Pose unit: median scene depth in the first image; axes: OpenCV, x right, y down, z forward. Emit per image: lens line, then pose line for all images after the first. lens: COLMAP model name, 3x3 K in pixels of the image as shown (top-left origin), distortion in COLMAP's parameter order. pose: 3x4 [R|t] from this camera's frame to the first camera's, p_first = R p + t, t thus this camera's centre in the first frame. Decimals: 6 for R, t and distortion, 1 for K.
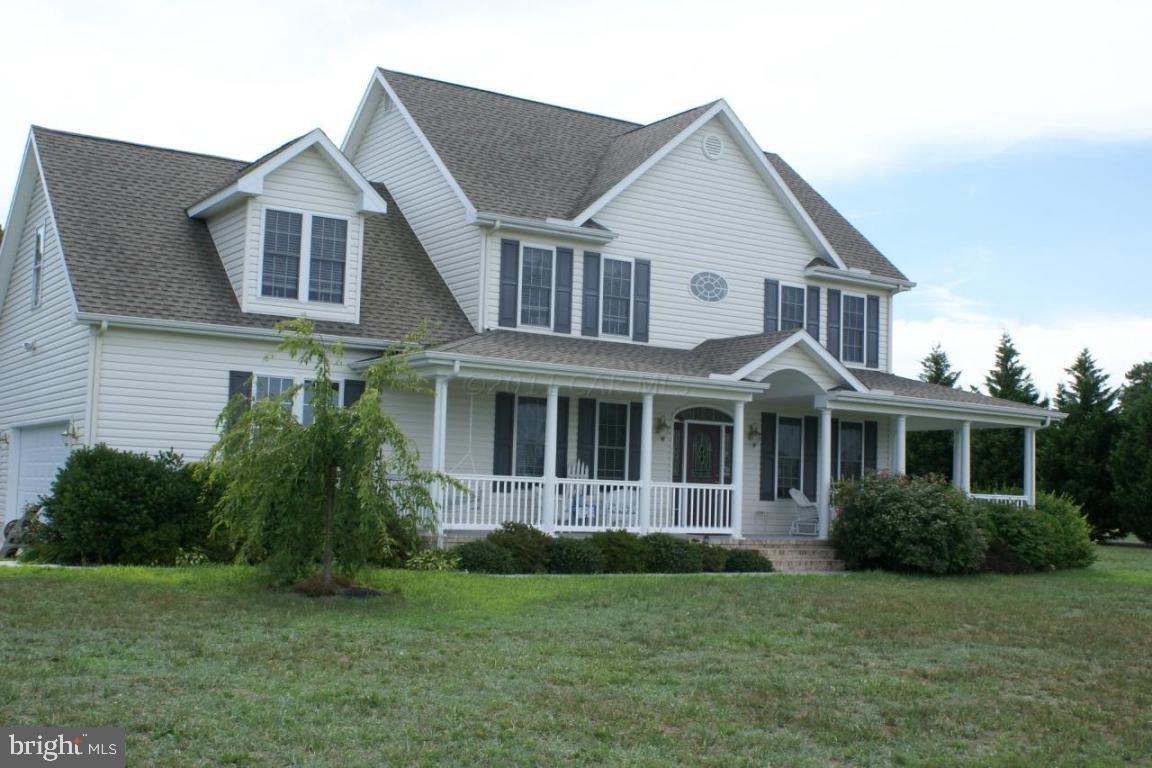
lens RADIAL K [[1391.2, 0, 570.9], [0, 1391.2, 389.0], [0, 0, 1]] dist [-0.088547, 0.000000]
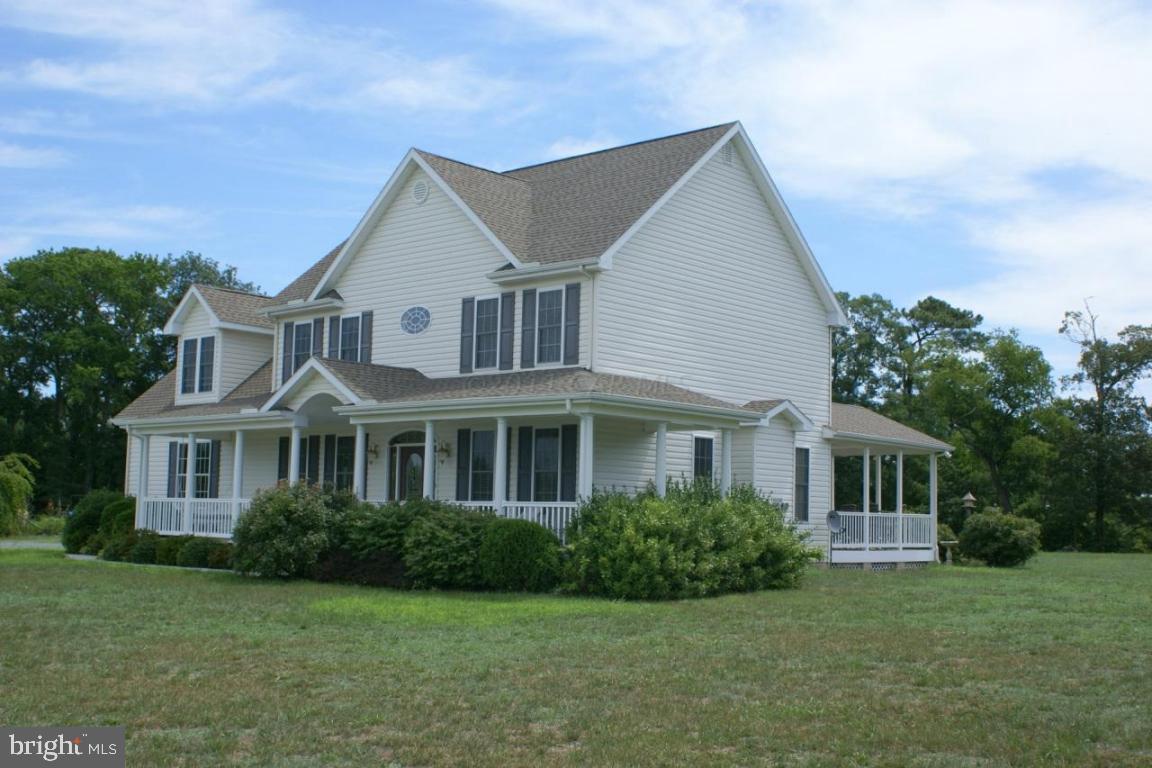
lens RADIAL K [[1391.2, 0, 570.6], [0, 1391.2, 380.5], [0, 0, 1]] dist [-0.088547, 0.000000]
pose [[0.240835, -0.118971, -0.963247, 1.082661], [0.072093, 0.991910, -0.104486, 0.088356], [0.967885, -0.044280, 0.247464, 0.783623]]
